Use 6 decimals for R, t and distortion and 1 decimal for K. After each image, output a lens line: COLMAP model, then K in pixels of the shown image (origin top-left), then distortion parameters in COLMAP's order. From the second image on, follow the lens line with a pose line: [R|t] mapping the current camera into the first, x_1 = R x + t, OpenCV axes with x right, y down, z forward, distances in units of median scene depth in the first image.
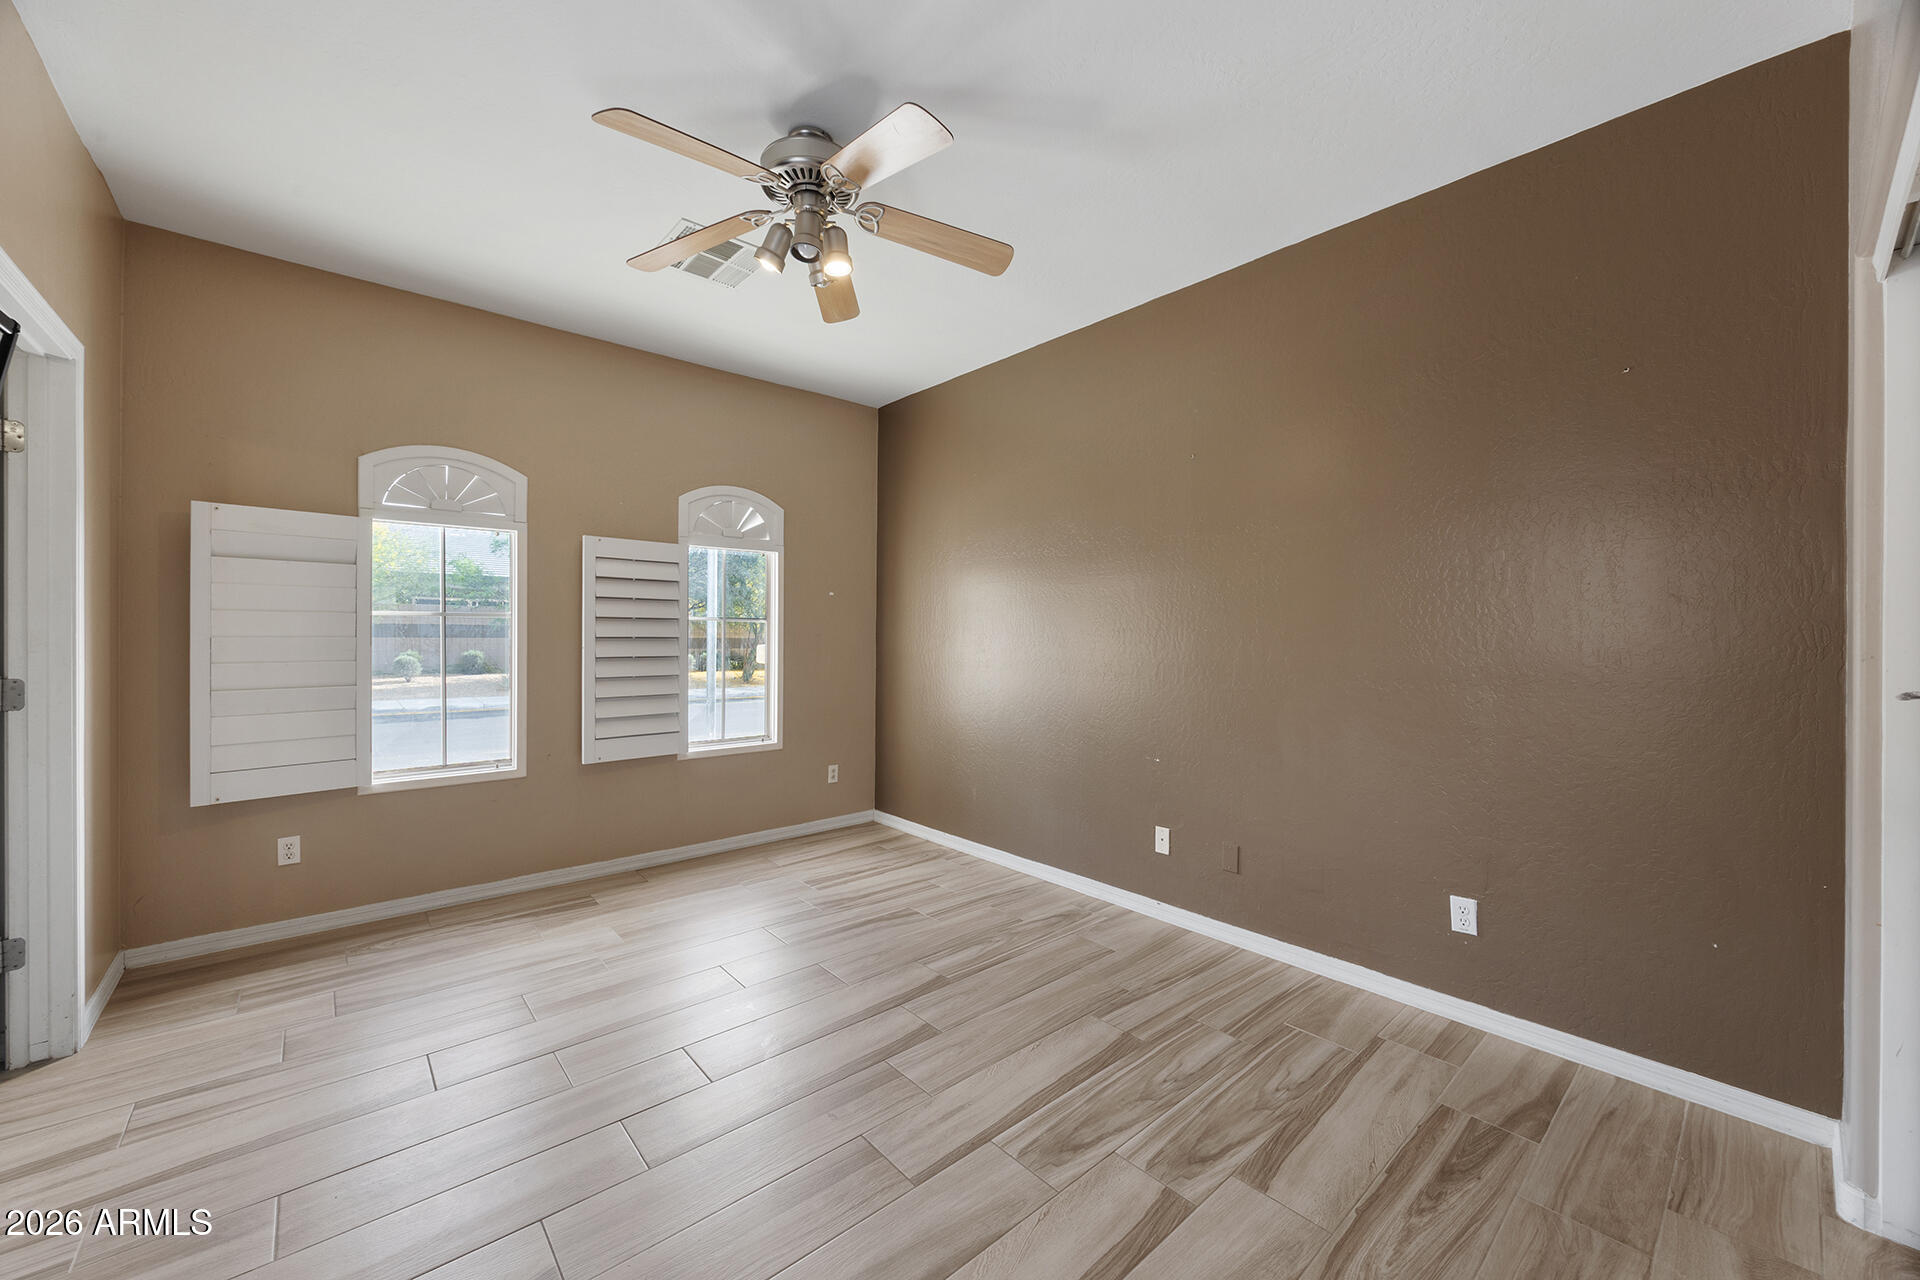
lens RADIAL K [[738.1, 0, 956.1], [0, 738.1, 634.3], [0, 0, 1]] dist [-0.000337, -0.001011]
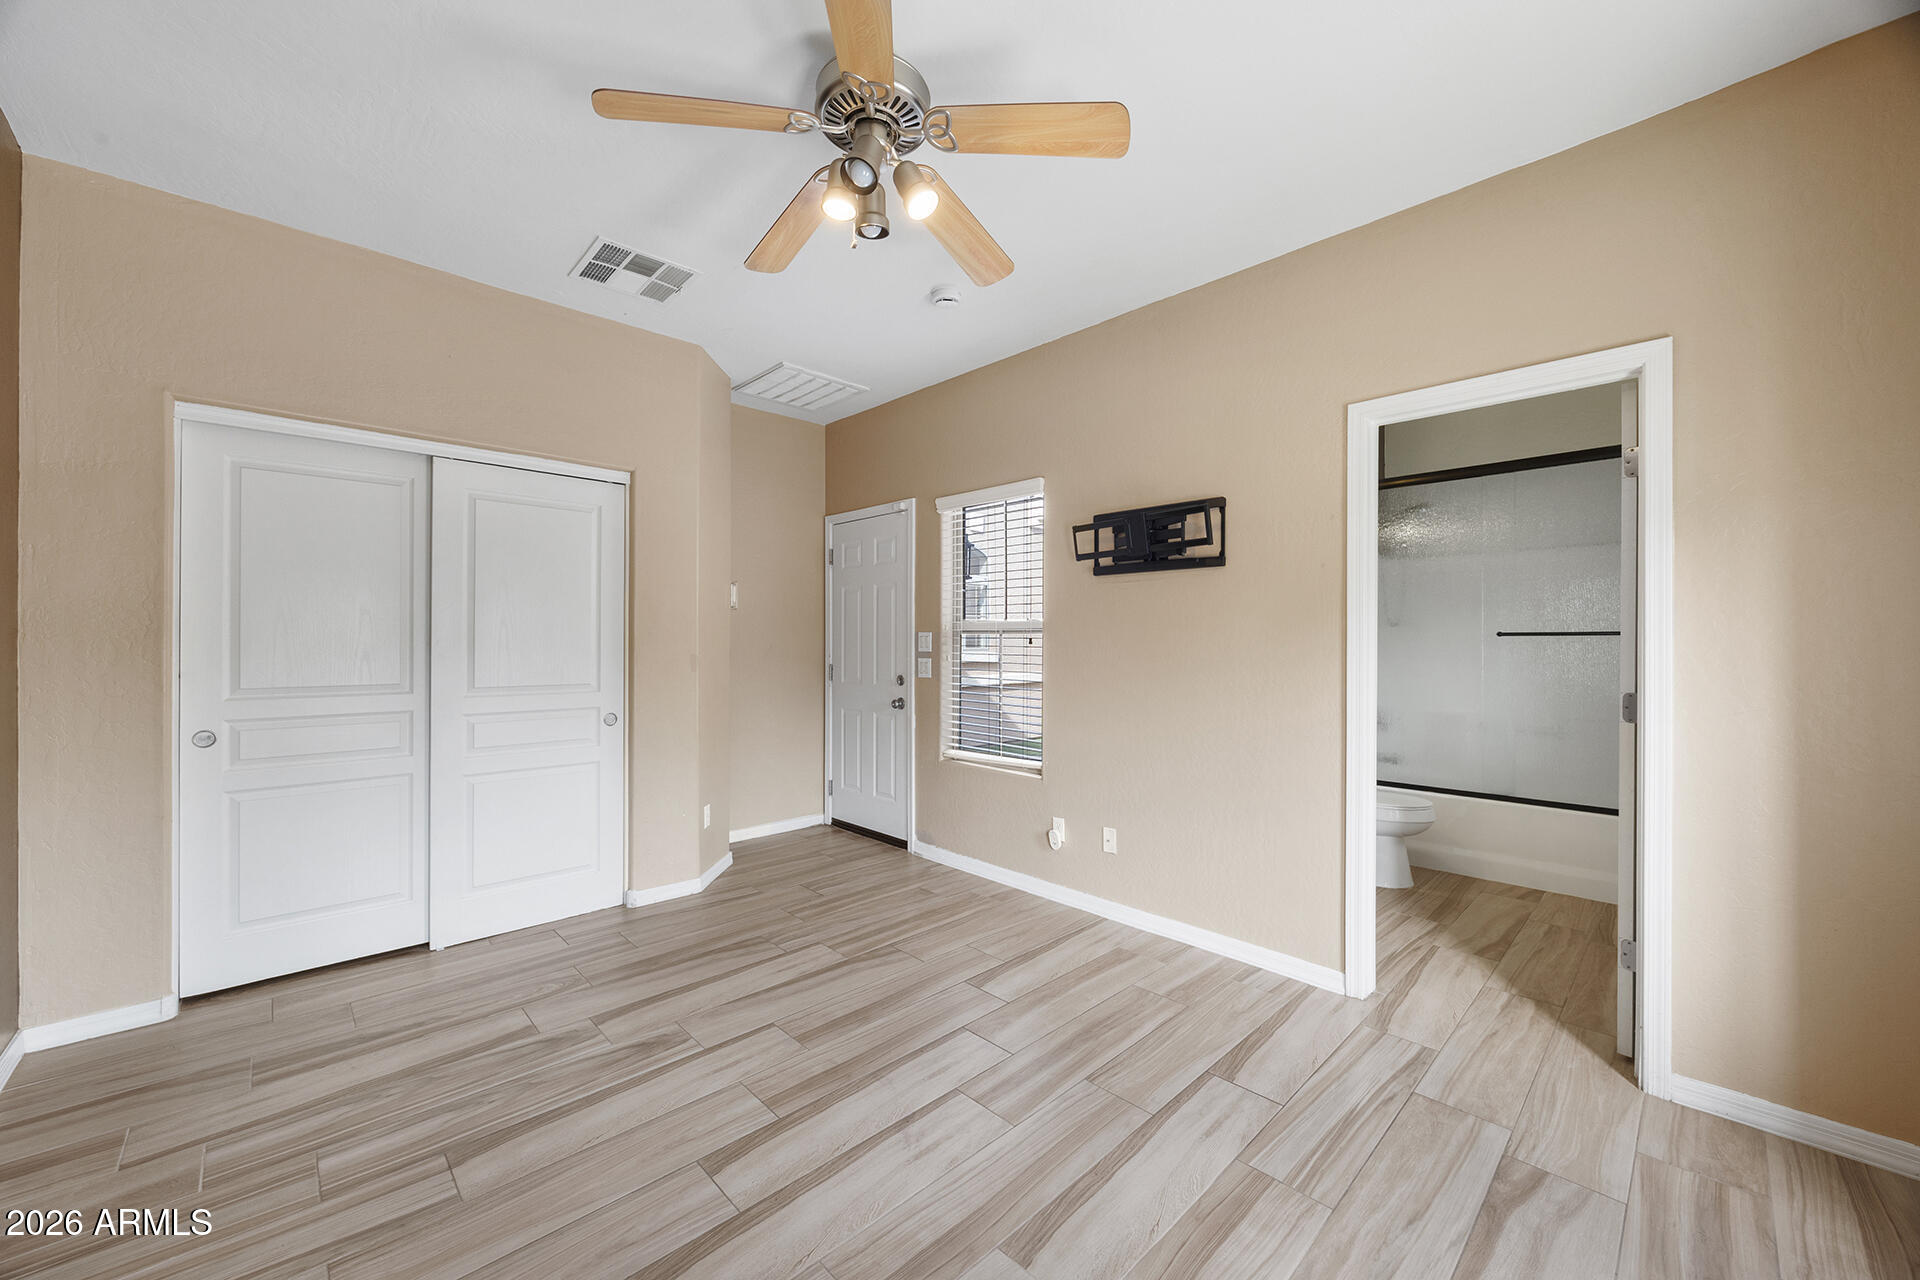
lens RADIAL K [[738.1, 0, 958.8], [0, 738.1, 636.8], [0, 0, 1]] dist [-0.000337, -0.001011]
pose [[-0.999207, -0.004615, -0.039552, -0.308497], [-0.004587, 0.999989, -0.000800, -0.010460], [0.039555, -0.000618, -0.999217, 2.117599]]
